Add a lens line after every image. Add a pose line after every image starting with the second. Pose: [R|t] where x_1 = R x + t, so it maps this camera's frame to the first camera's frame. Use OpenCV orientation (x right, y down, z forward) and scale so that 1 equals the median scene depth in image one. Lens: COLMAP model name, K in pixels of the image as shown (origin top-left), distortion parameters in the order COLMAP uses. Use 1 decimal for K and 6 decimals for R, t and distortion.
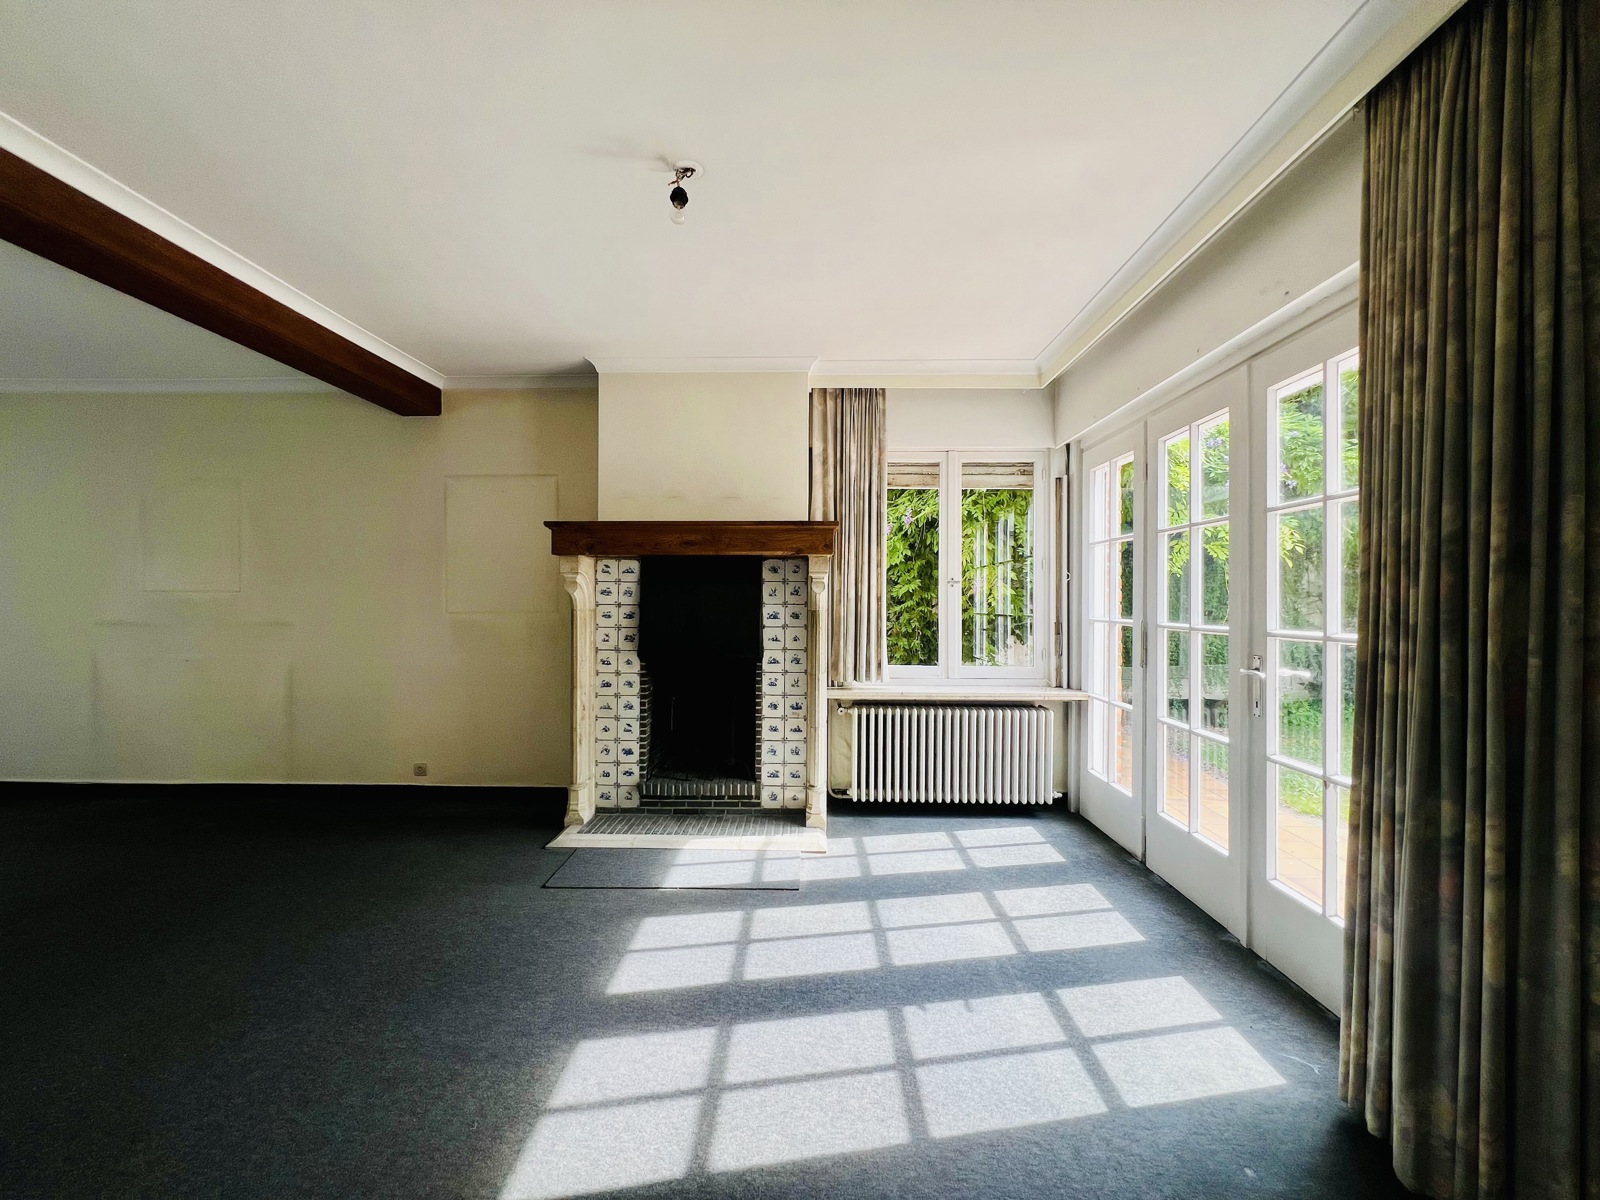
lens RADIAL K [[651.3, 0, 798.5], [0, 651.3, 604.3], [0, 0, 1]] dist [-0.000214, 0.001801]
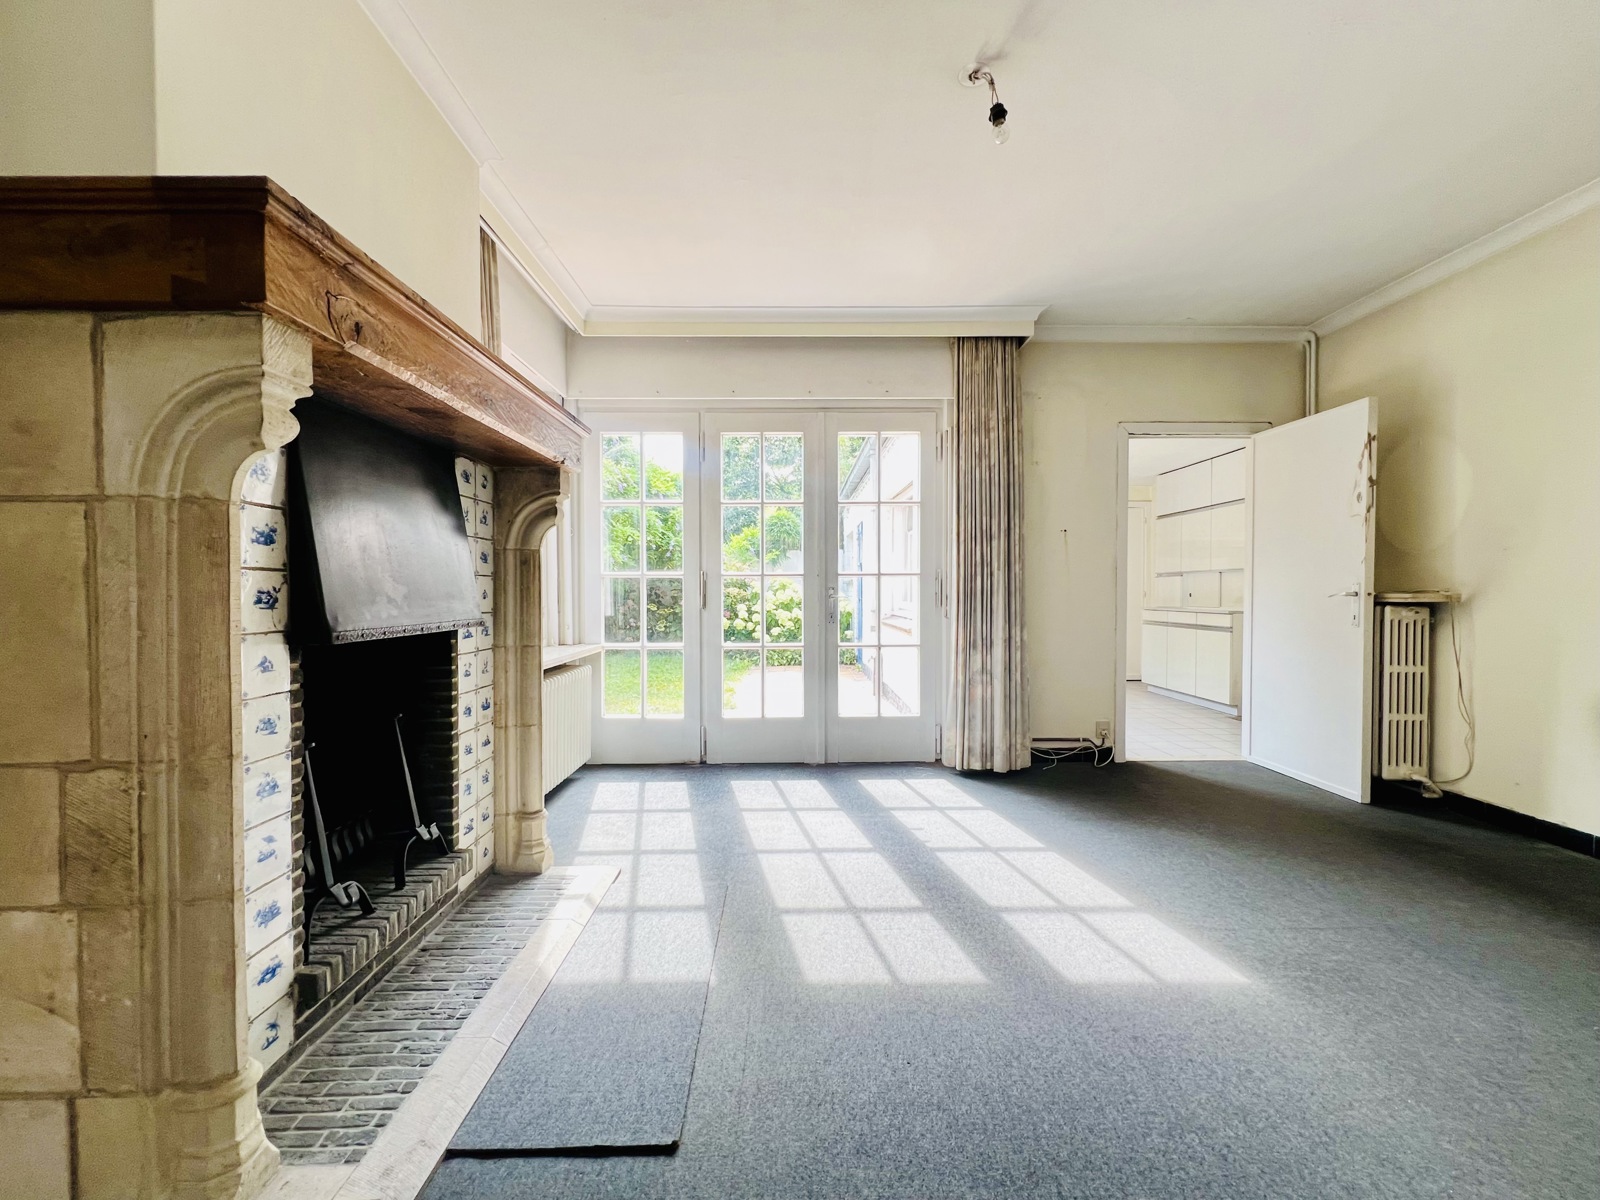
lens RADIAL K [[651.3, 0, 807.7], [0, 651.3, 610.6], [0, 0, 1]] dist [-0.000214, 0.001801]
pose [[-0.038300, -0.033233, 0.998714, -0.767095], [0.015344, 0.999309, 0.033842, 0.062376], [-0.999148, 0.016621, -0.037764, 0.872263]]
